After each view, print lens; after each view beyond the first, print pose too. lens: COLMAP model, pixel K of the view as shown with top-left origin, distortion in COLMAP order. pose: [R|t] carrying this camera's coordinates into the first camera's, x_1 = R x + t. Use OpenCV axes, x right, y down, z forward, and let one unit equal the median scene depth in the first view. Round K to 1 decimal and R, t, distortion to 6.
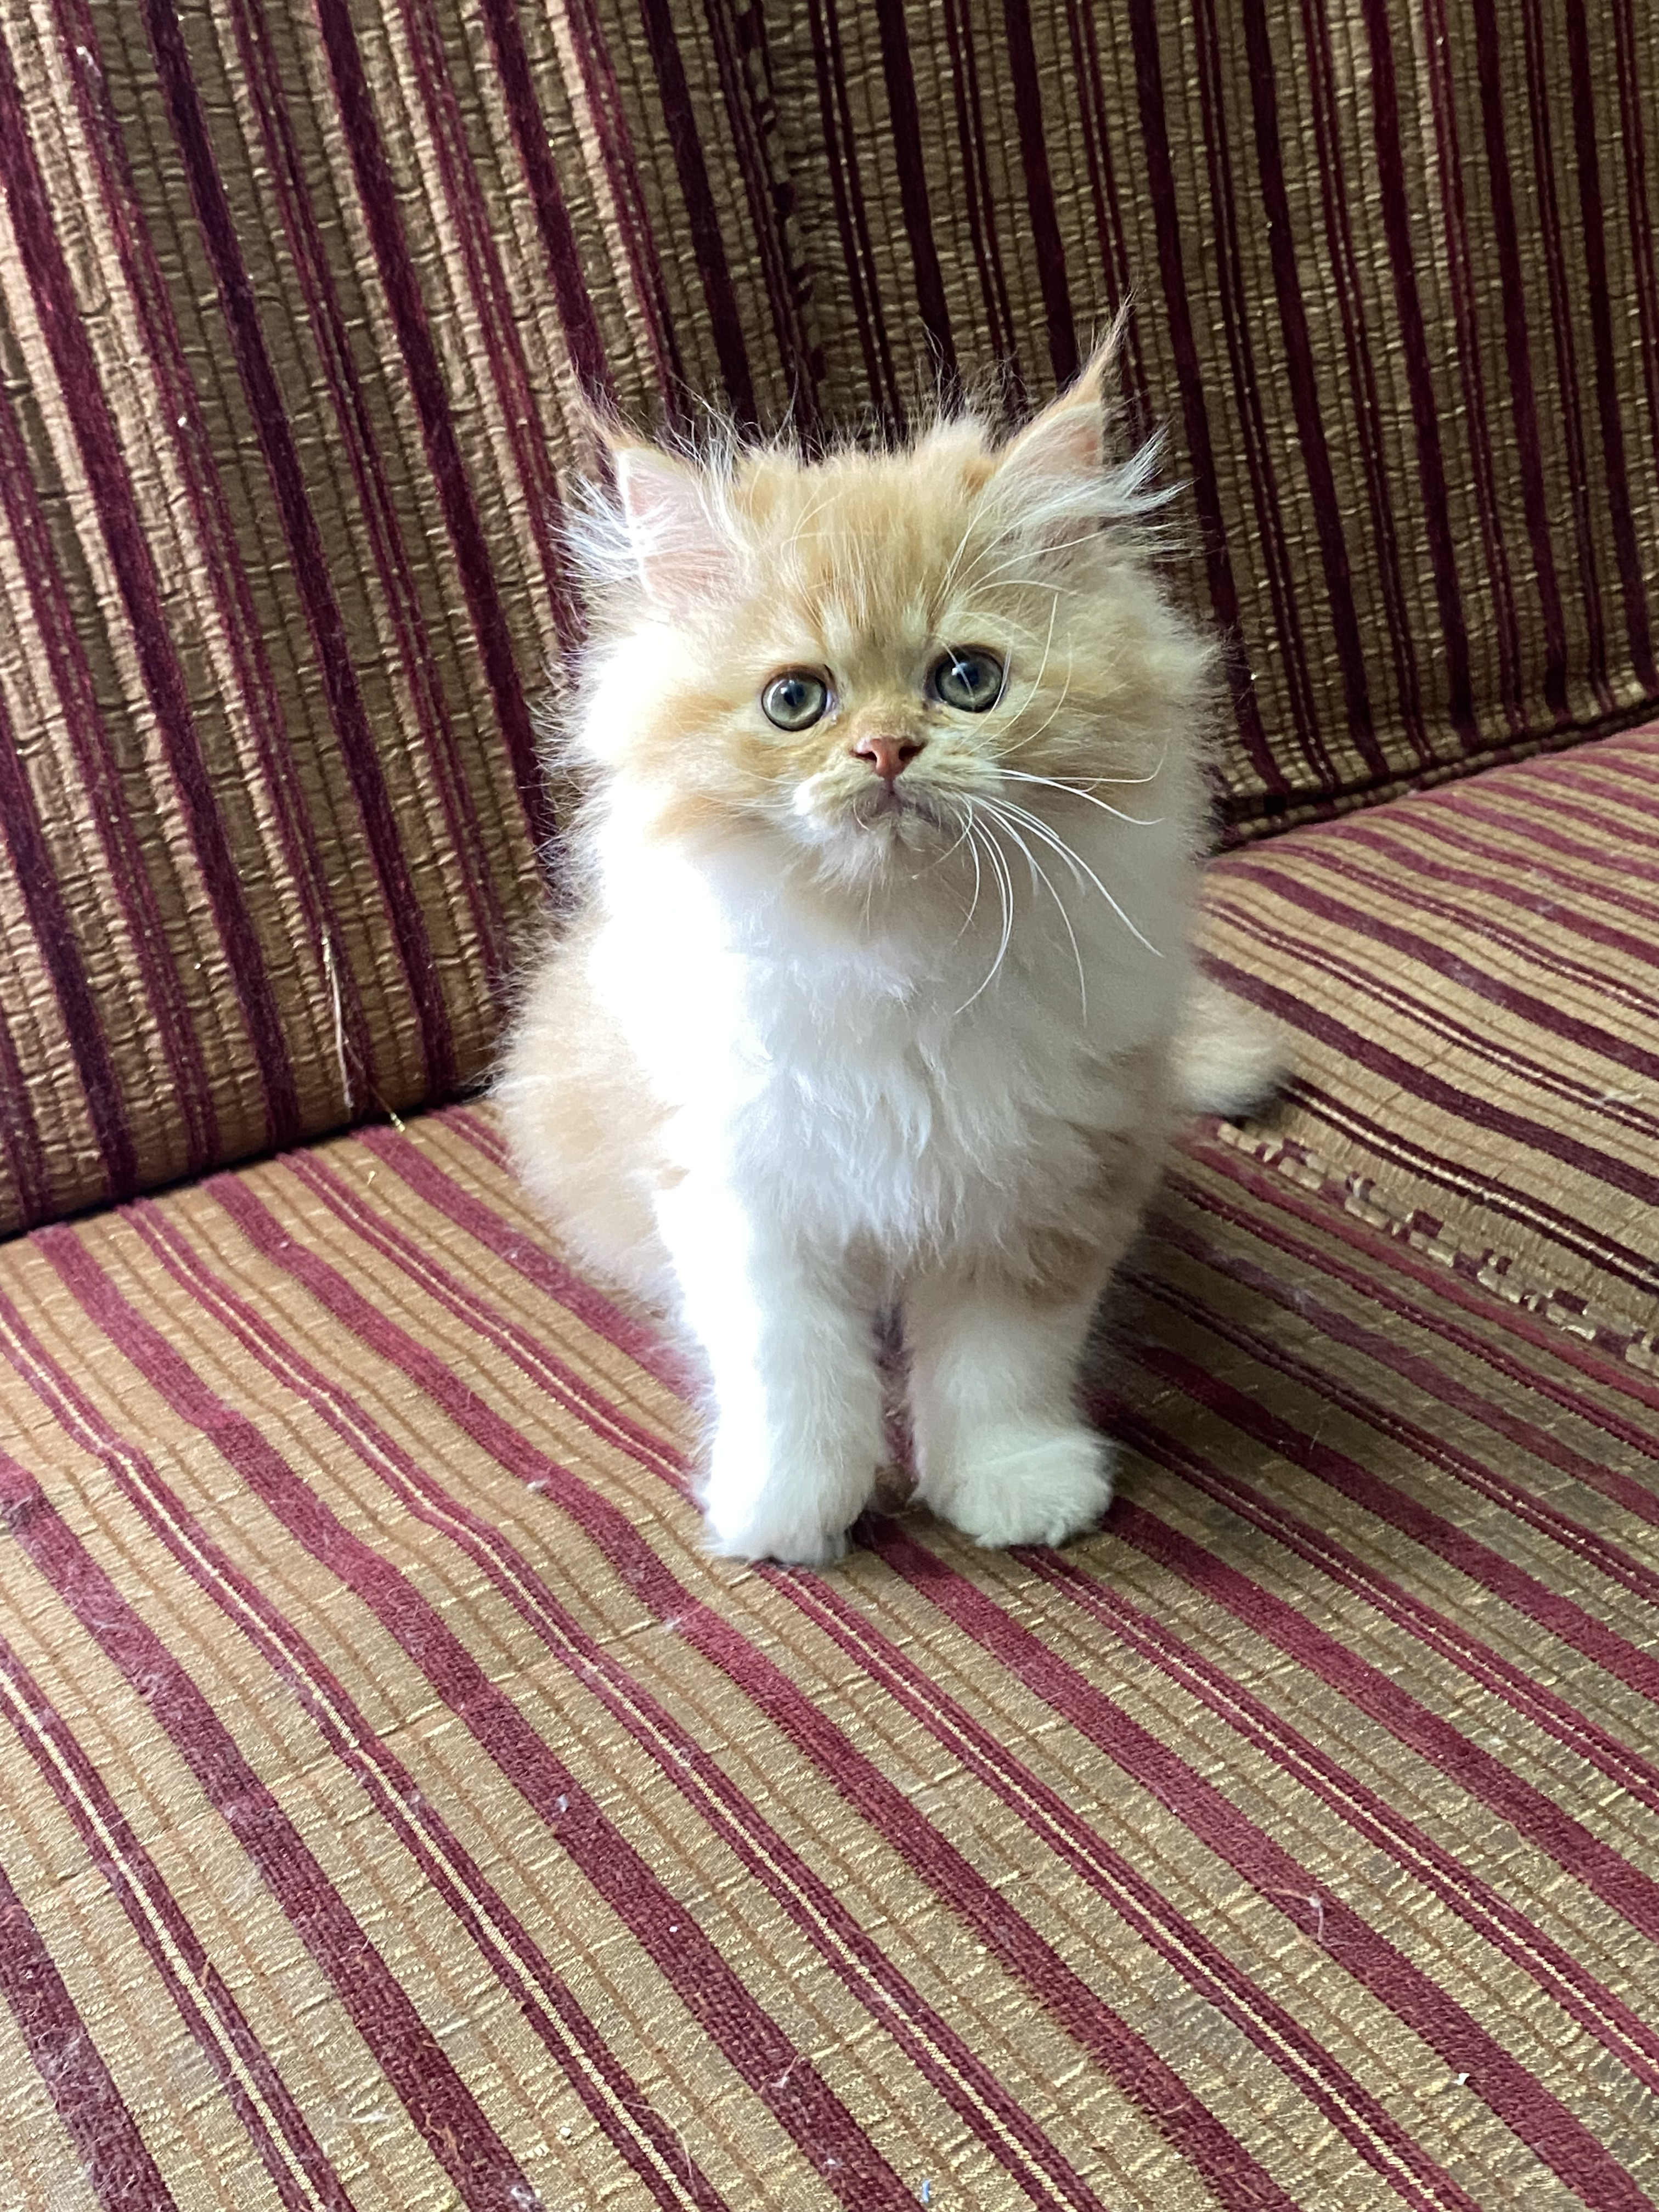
lens RADIAL K [[2596.9, 0, 814.3], [0, 2596.9, 1110.6], [0, 0, 1]] dist [0.000818, 0.000000]
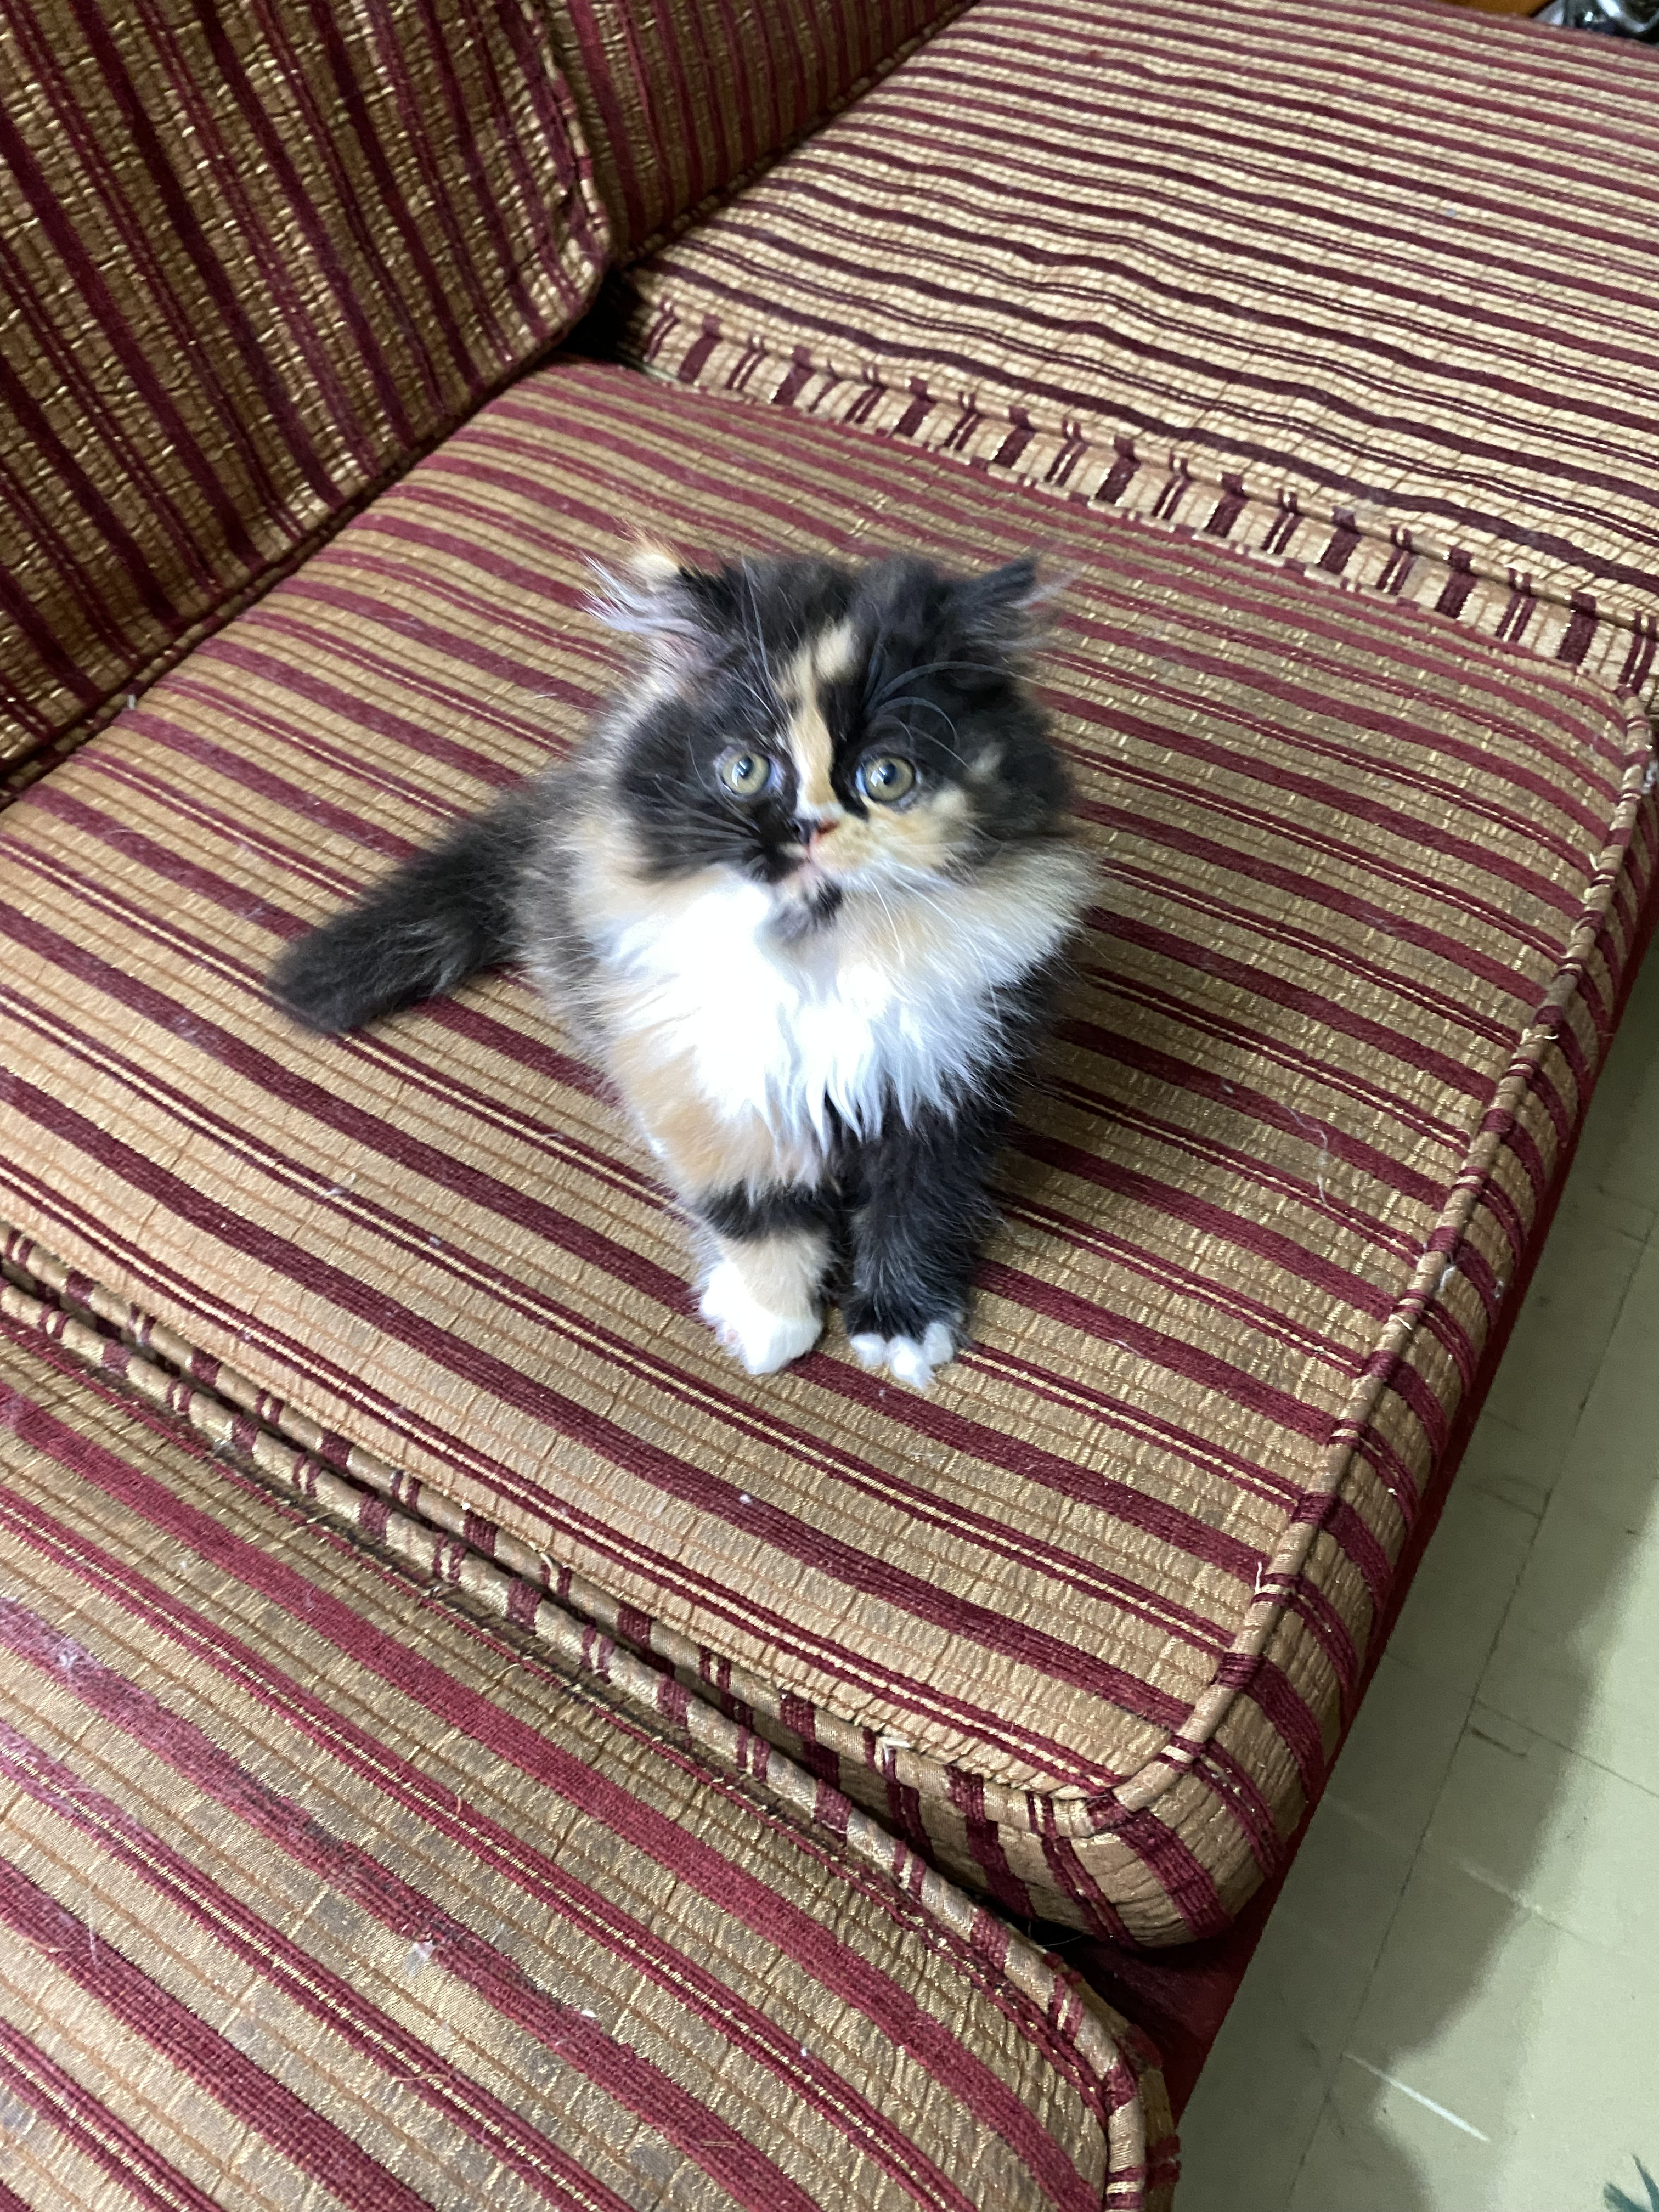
lens RADIAL K [[1696.5, 0, 825.0], [0, 1696.5, 1081.2], [0, 0, 1]] dist [-0.010758, 0.003467]
pose [[0.890955, -0.350819, 0.288314, 0.304179], [0.189373, 0.864135, 0.466270, -0.342433], [-0.412719, -0.360827, 0.836341, 0.338040]]
